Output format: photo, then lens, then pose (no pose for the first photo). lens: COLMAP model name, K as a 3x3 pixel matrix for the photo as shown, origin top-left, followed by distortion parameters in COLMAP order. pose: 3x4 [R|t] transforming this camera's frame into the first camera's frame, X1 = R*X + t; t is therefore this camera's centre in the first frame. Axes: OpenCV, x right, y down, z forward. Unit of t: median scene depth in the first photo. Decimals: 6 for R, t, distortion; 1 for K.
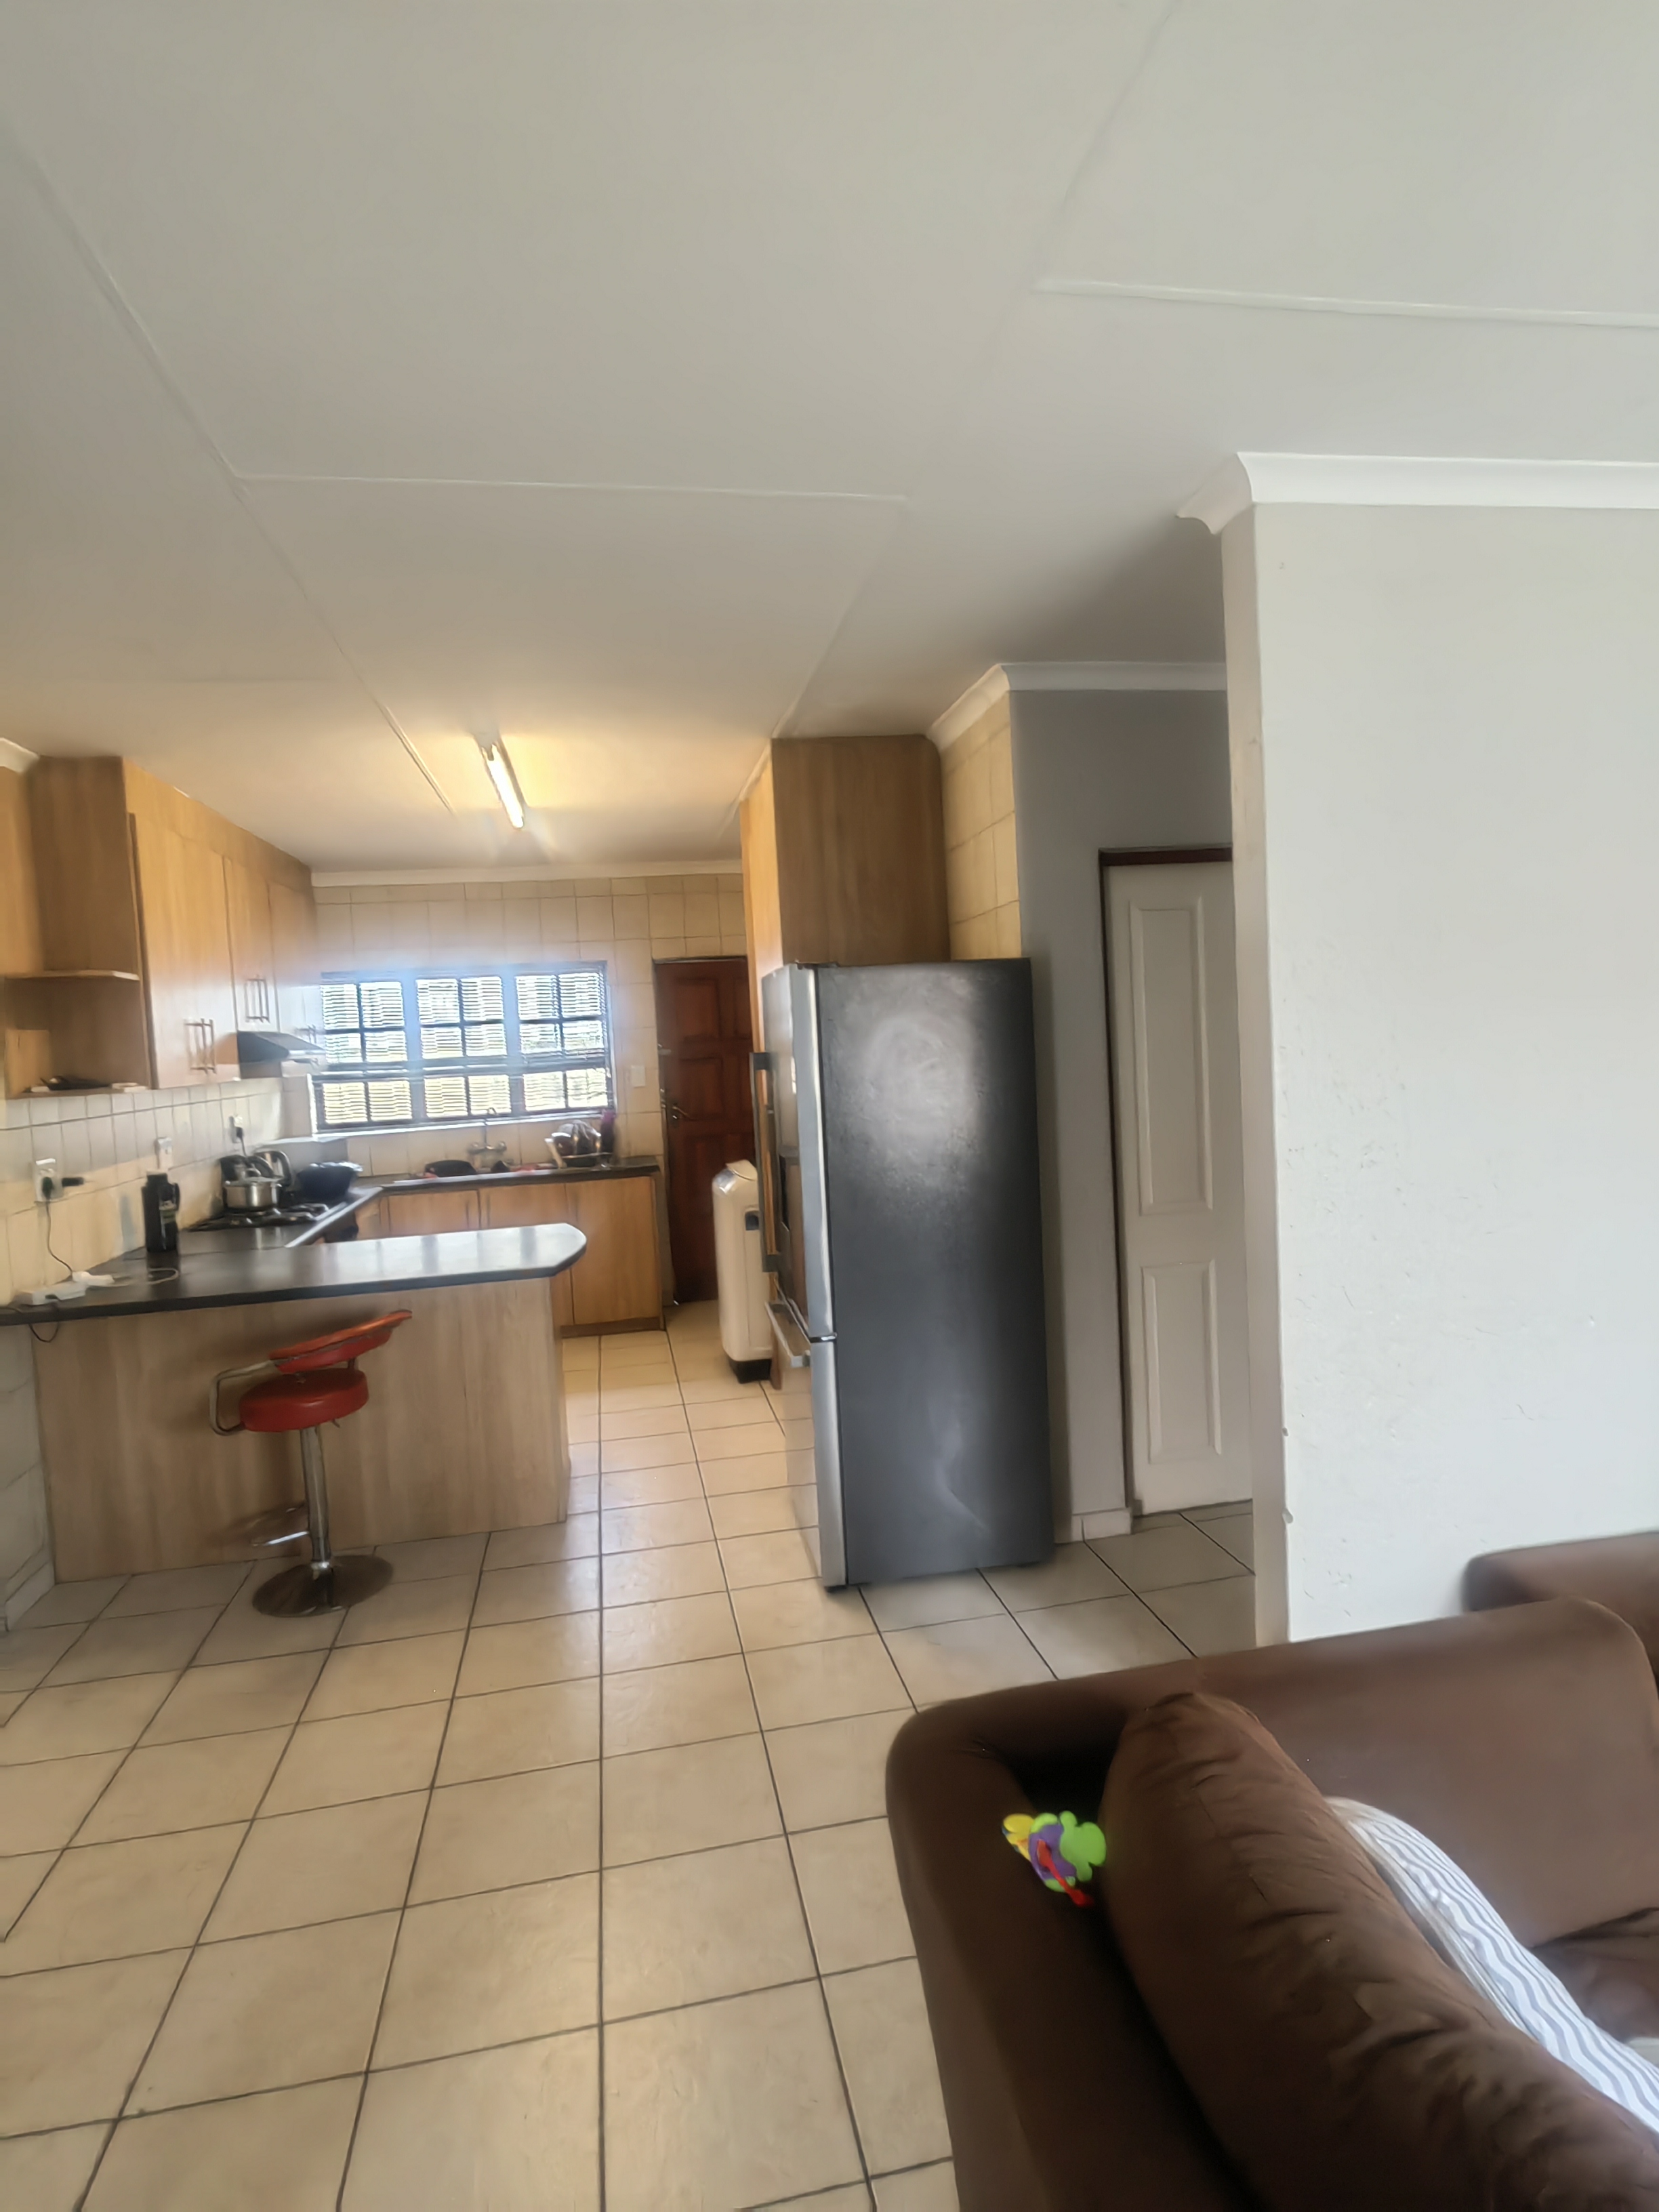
lens RADIAL K [[1174.1, 0, 828.4], [0, 1174.1, 1110.9], [0, 0, 1]] dist [-0.002933, -0.000050]
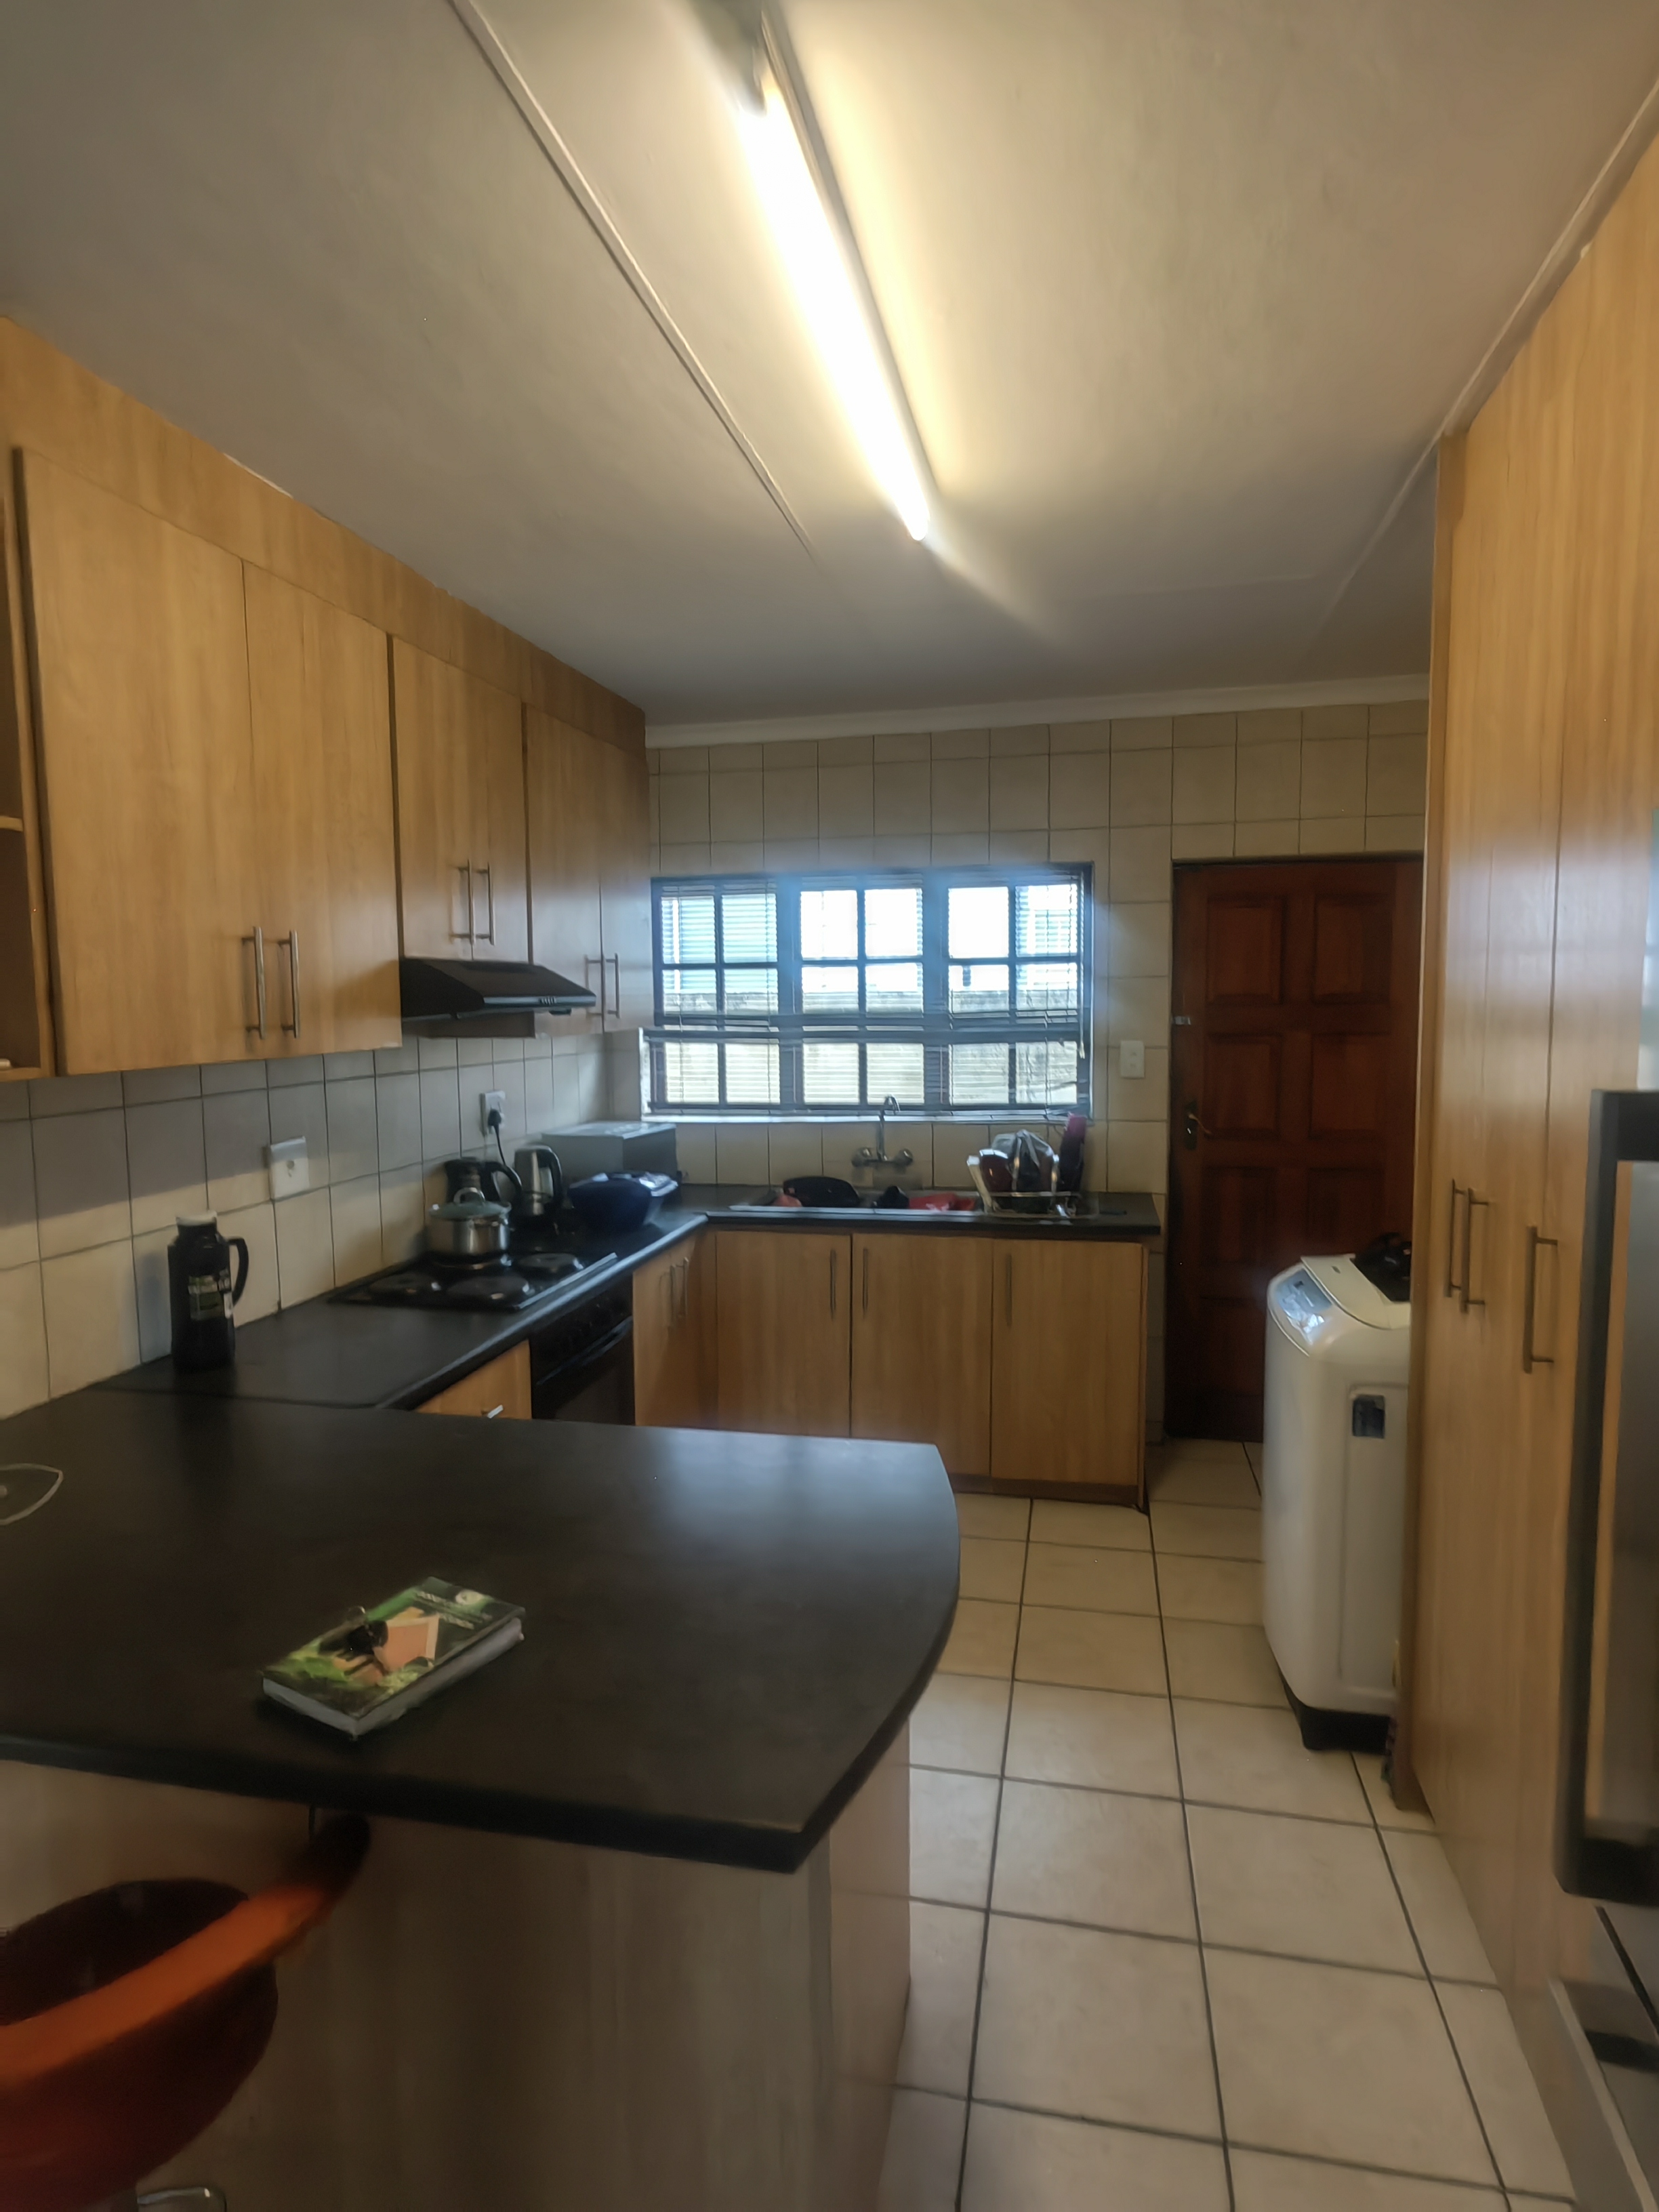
lens RADIAL K [[1174.1, 0, 824.3], [0, 1174.1, 1107.5], [0, 0, 1]] dist [-0.002933, -0.000050]
pose [[0.915438, 0.079135, -0.394603, -0.072031], [-0.063086, 0.996573, 0.053502, -0.028641], [0.397484, -0.024084, 0.917293, 0.412537]]
